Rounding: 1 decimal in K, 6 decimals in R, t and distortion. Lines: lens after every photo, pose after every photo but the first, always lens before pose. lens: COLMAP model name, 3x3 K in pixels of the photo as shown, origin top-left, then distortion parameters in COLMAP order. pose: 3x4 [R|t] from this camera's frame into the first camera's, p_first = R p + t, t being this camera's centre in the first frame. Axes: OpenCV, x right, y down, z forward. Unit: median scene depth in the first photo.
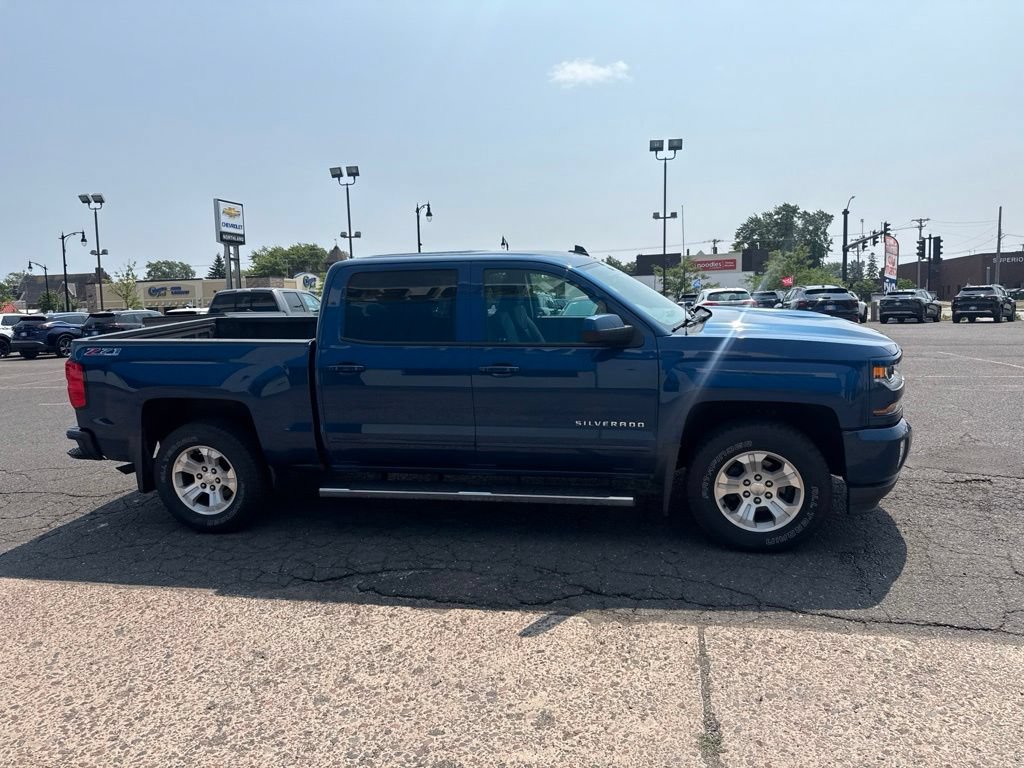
lens RADIAL K [[722.6, 0, 517.7], [0, 722.6, 382.4], [0, 0, 1]] dist [0.035205, -0.041469]
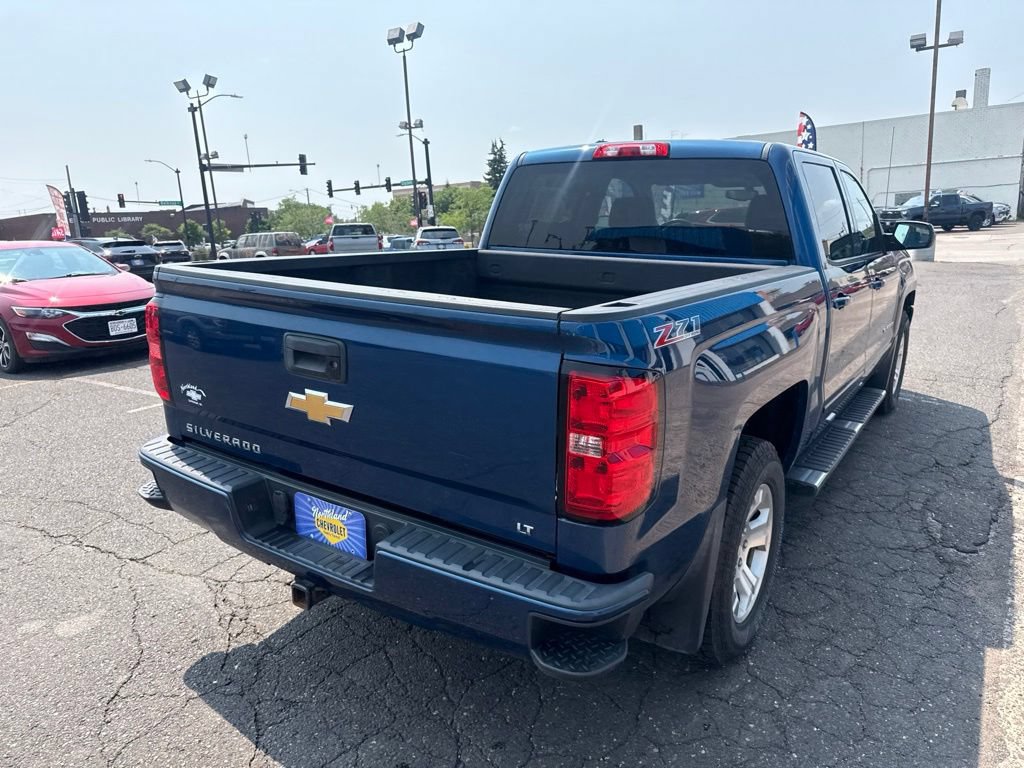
lens RADIAL K [[723.9, 0, 515.9], [0, 723.9, 384.1], [0, 0, 1]] dist [0.059296, -0.077004]
pose [[0.374484, -0.185655, 0.908457, -1.063117], [0.140462, 0.979802, 0.142334, -0.088984], [-0.916533, 0.074302, 0.392998, 1.063189]]
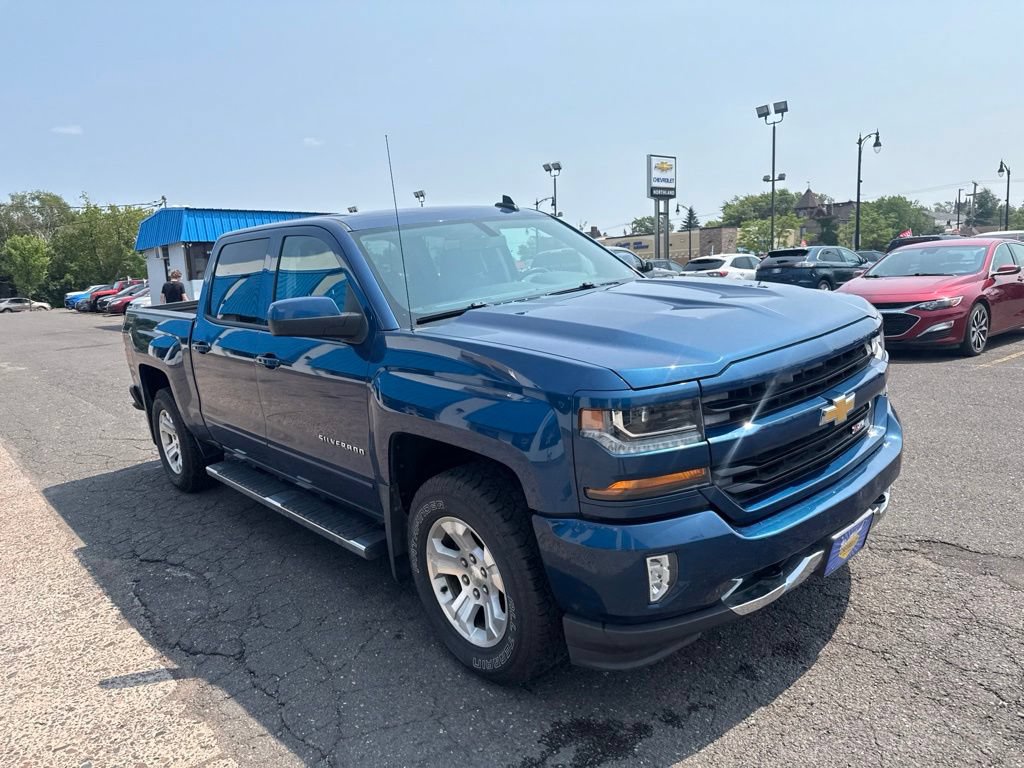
lens RADIAL K [[723.0, 0, 515.1], [0, 723.0, 377.3], [0, 0, 1]] dist [0.048760, -0.054807]
pose [[0.796554, 0.080361, -0.599203, 0.702200], [-0.043613, 0.996182, 0.075624, -0.073921], [0.602992, -0.034106, 0.797018, 0.502244]]
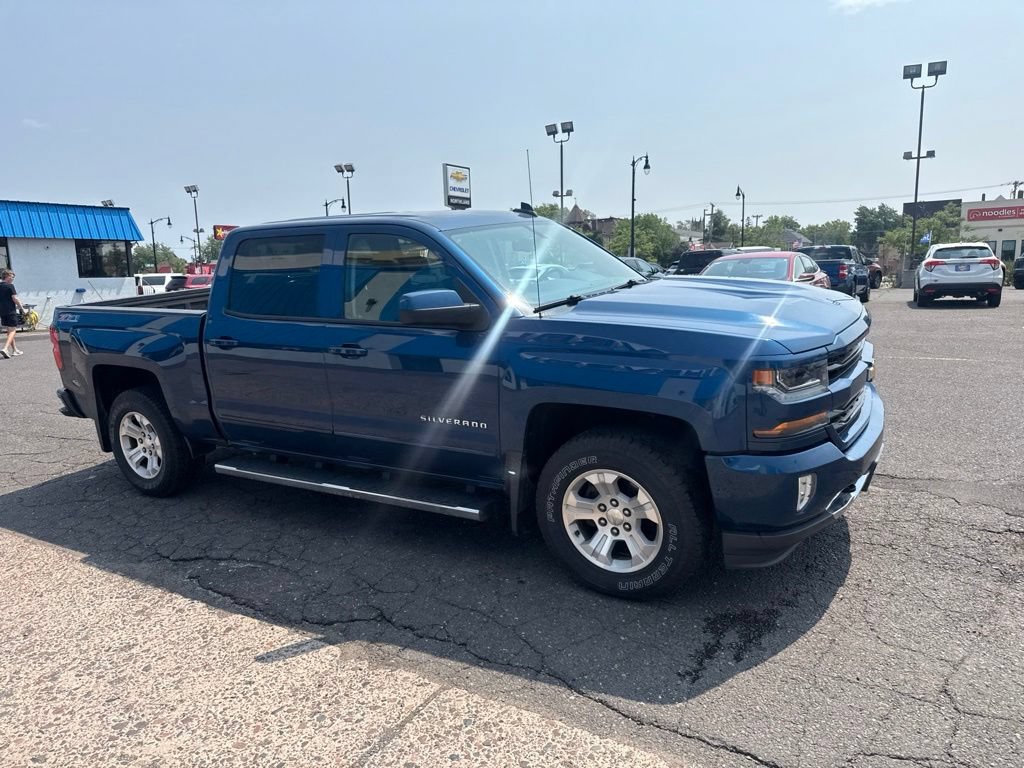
lens RADIAL K [[723.9, 0, 515.9], [0, 723.9, 384.1], [0, 0, 1]] dist [0.059296, -0.077004]
pose [[0.941511, 0.051645, -0.333000, 0.466398], [-0.031800, 0.997393, 0.064776, -0.041100], [0.335477, -0.050398, 0.940699, 0.231268]]
